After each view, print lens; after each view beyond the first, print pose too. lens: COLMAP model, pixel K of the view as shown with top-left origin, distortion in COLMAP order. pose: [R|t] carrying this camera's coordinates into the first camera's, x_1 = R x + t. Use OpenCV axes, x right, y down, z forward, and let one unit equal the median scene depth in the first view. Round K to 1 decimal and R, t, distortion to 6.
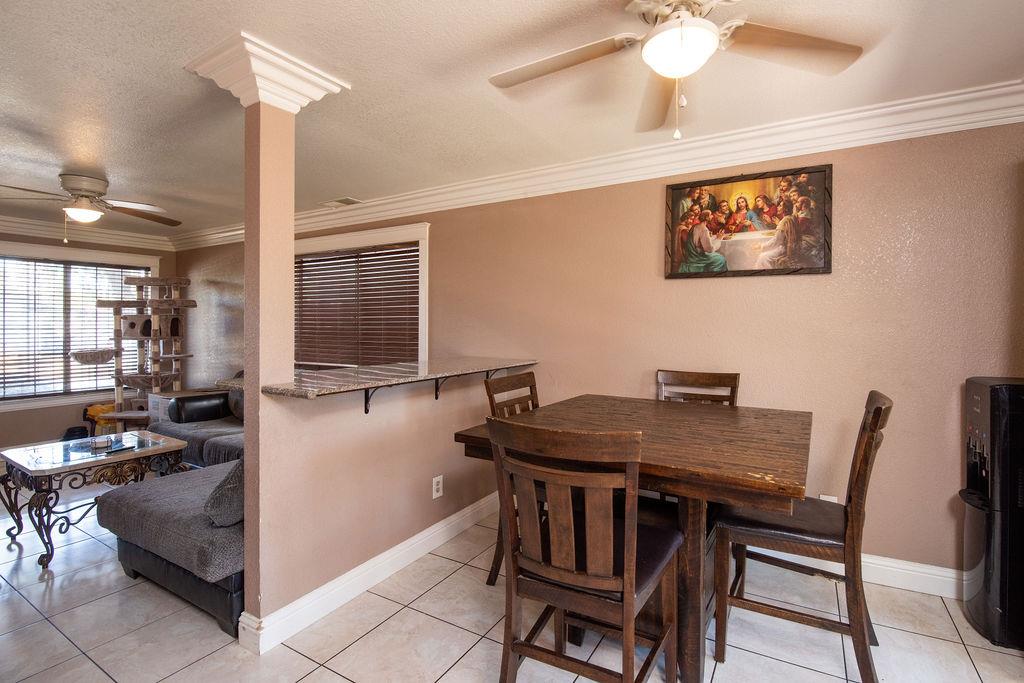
lens RADIAL K [[476.6, 0, 538.6], [0, 476.6, 319.2], [0, 0, 1]] dist [-0.005040, -0.004306]
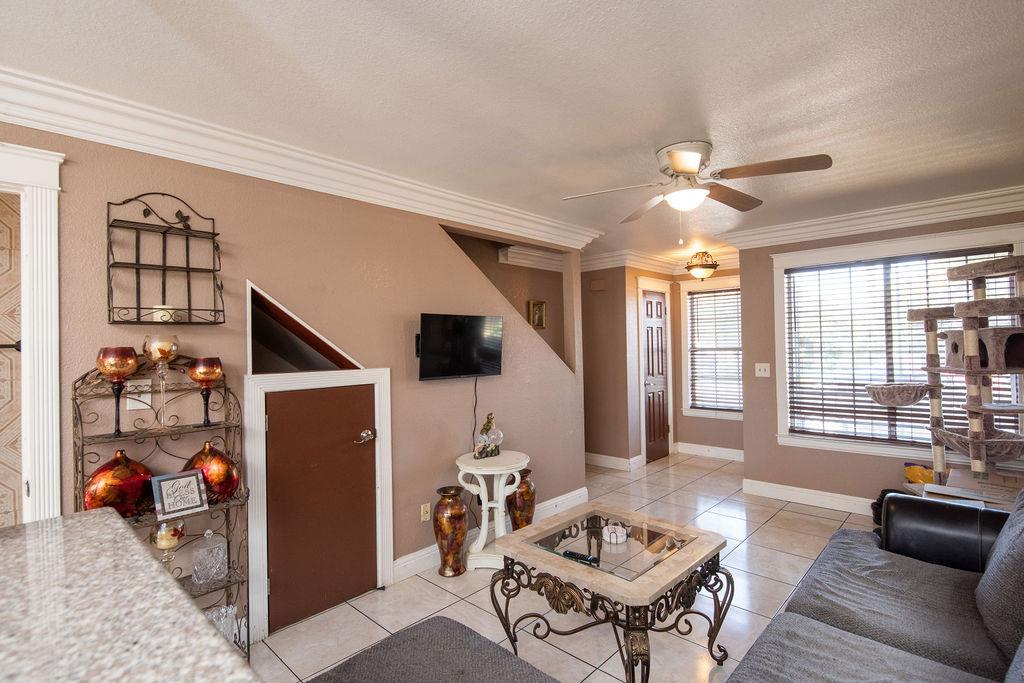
lens RADIAL K [[492.5, 0, 518.4], [0, 492.5, 337.6], [0, 0, 1]] dist [0.005228, -0.000422]
pose [[-0.228419, -0.011934, -0.973490, -0.125625], [0.027399, 0.999450, -0.018681, -0.003042], [0.973177, -0.030940, -0.227967, 0.611411]]
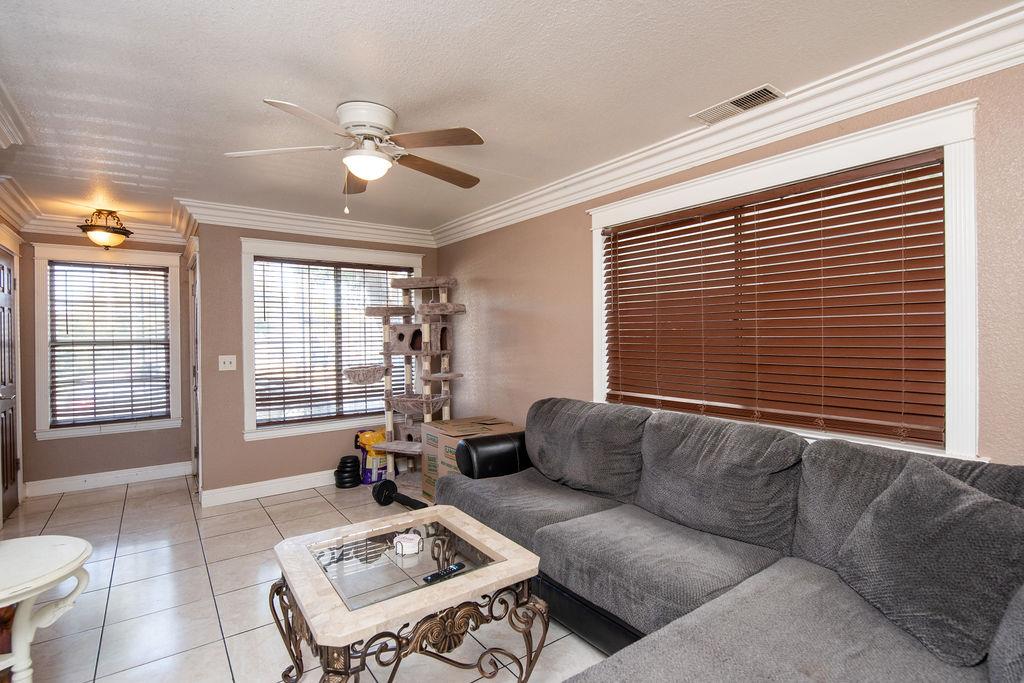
lens RADIAL K [[492.5, 0, 514.4], [0, 492.5, 336.4], [0, 0, 1]] dist [0.005228, -0.000422]
pose [[0.913117, -0.008261, -0.407615, -0.333318], [0.014486, 0.999821, 0.012188, 0.004408], [0.407441, -0.017034, 0.913073, 0.304143]]
